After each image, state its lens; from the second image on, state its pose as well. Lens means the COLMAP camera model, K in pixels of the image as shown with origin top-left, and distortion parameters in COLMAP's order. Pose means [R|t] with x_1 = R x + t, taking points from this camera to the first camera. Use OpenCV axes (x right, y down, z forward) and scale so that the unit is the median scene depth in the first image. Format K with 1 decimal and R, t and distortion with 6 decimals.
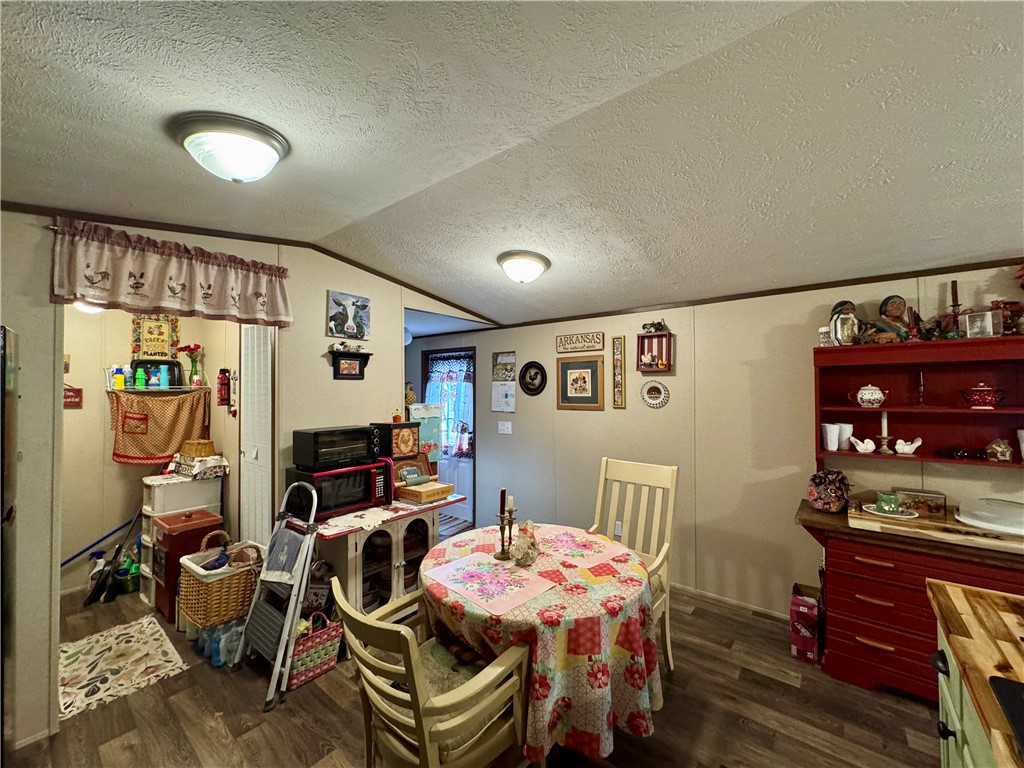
lens RADIAL K [[409.0, 0, 510.7], [0, 409.0, 383.0], [0, 0, 1]] dist [-0.005884, 0.001124]
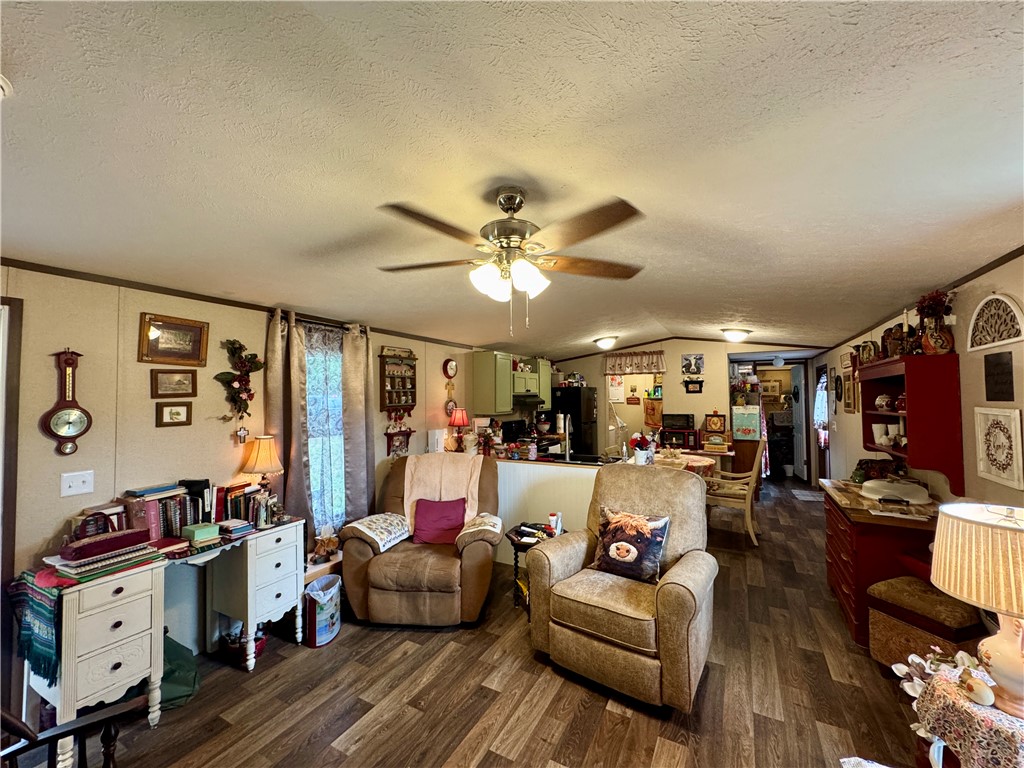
lens RADIAL K [[409.0, 0, 512.1], [0, 409.0, 383.4], [0, 0, 1]] dist [-0.005884, 0.001124]
pose [[0.172637, -0.035537, -0.984344, 1.550464], [0.023072, 0.999221, -0.032027, -0.012762], [0.984715, -0.017182, 0.173323, -0.323680]]
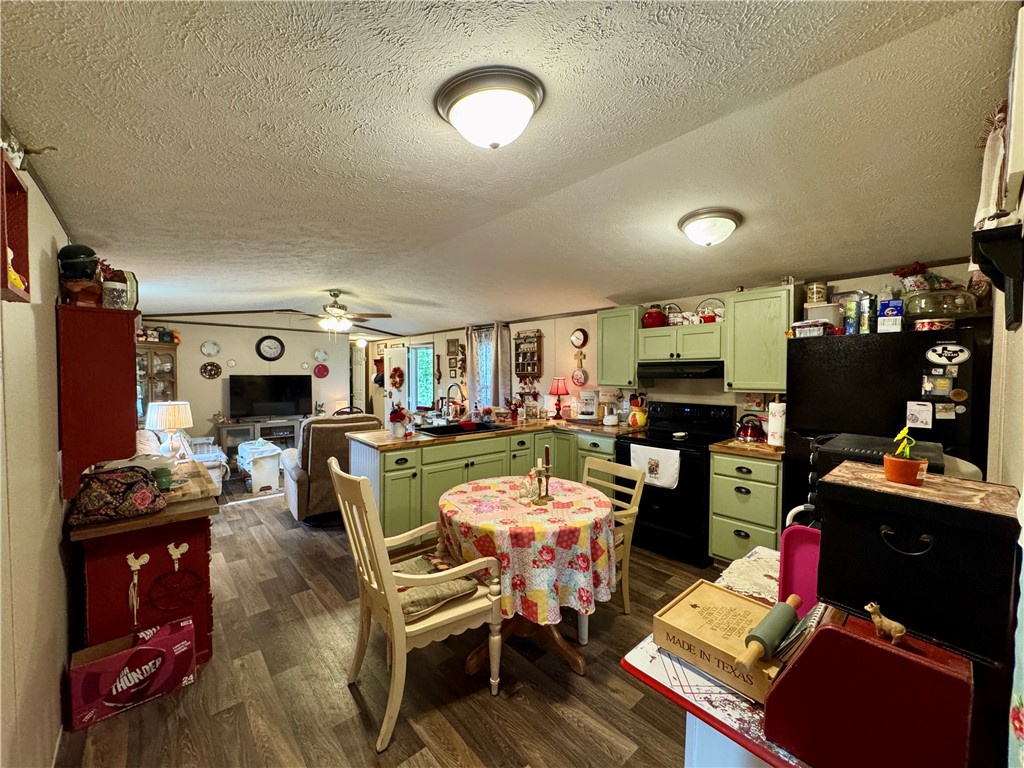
lens RADIAL K [[409.0, 0, 510.7], [0, 409.0, 382.9], [0, 0, 1]] dist [-0.005884, 0.001124]
pose [[-0.985951, -0.006491, 0.166909, -0.069693], [-0.004833, 0.999935, 0.010336, 0.031399], [-0.166965, 0.009384, -0.985918, 1.344001]]
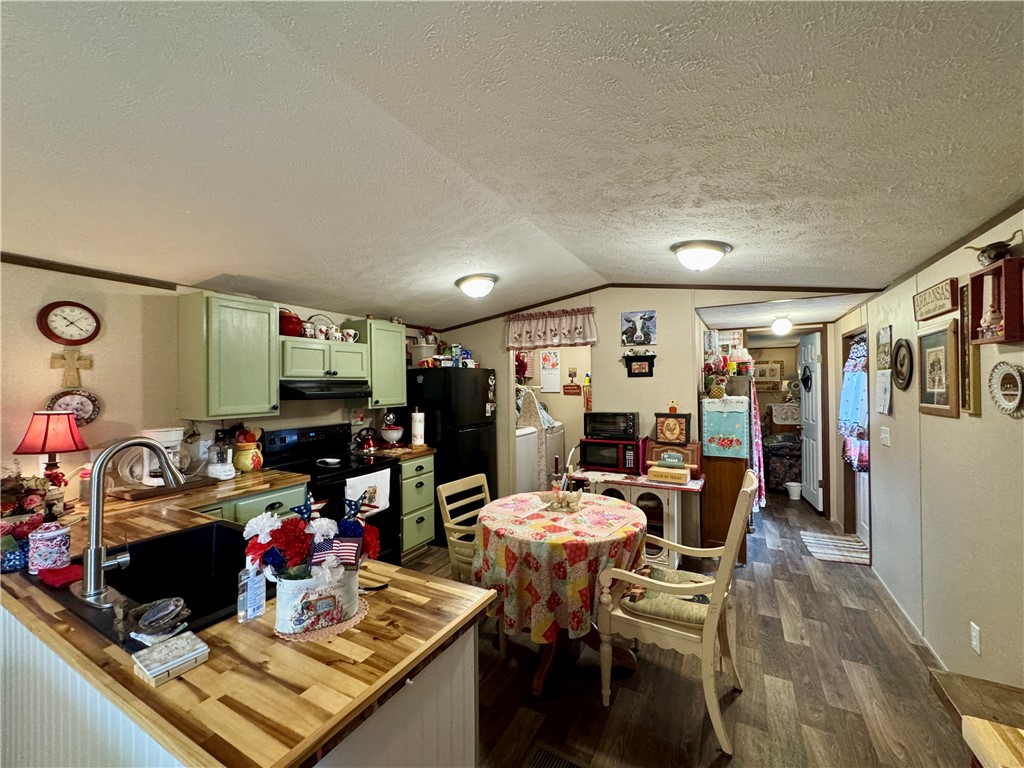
lens RADIAL K [[409.0, 0, 511.5], [0, 409.0, 384.7], [0, 0, 1]] dist [-0.005884, 0.001124]
pose [[0.174940, -0.006586, -0.984557, 0.795592], [0.028252, 0.999599, -0.001667, 0.006477], [0.984174, -0.027524, 0.175056, 0.362793]]
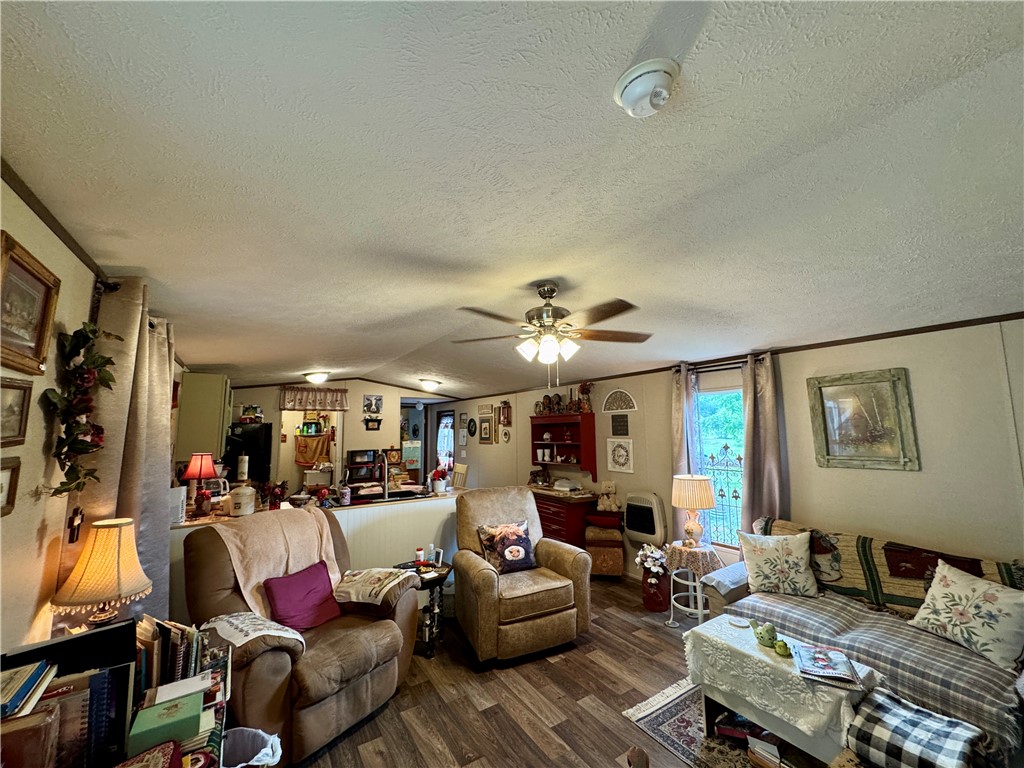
lens RADIAL K [[409.0, 0, 510.7], [0, 409.0, 382.8], [0, 0, 1]] dist [-0.005884, 0.001124]
pose [[0.949173, -0.044146, -0.311643, 1.122162], [0.014424, 0.995176, -0.097042, -0.041426], [0.314424, 0.087615, 0.945231, -1.032332]]
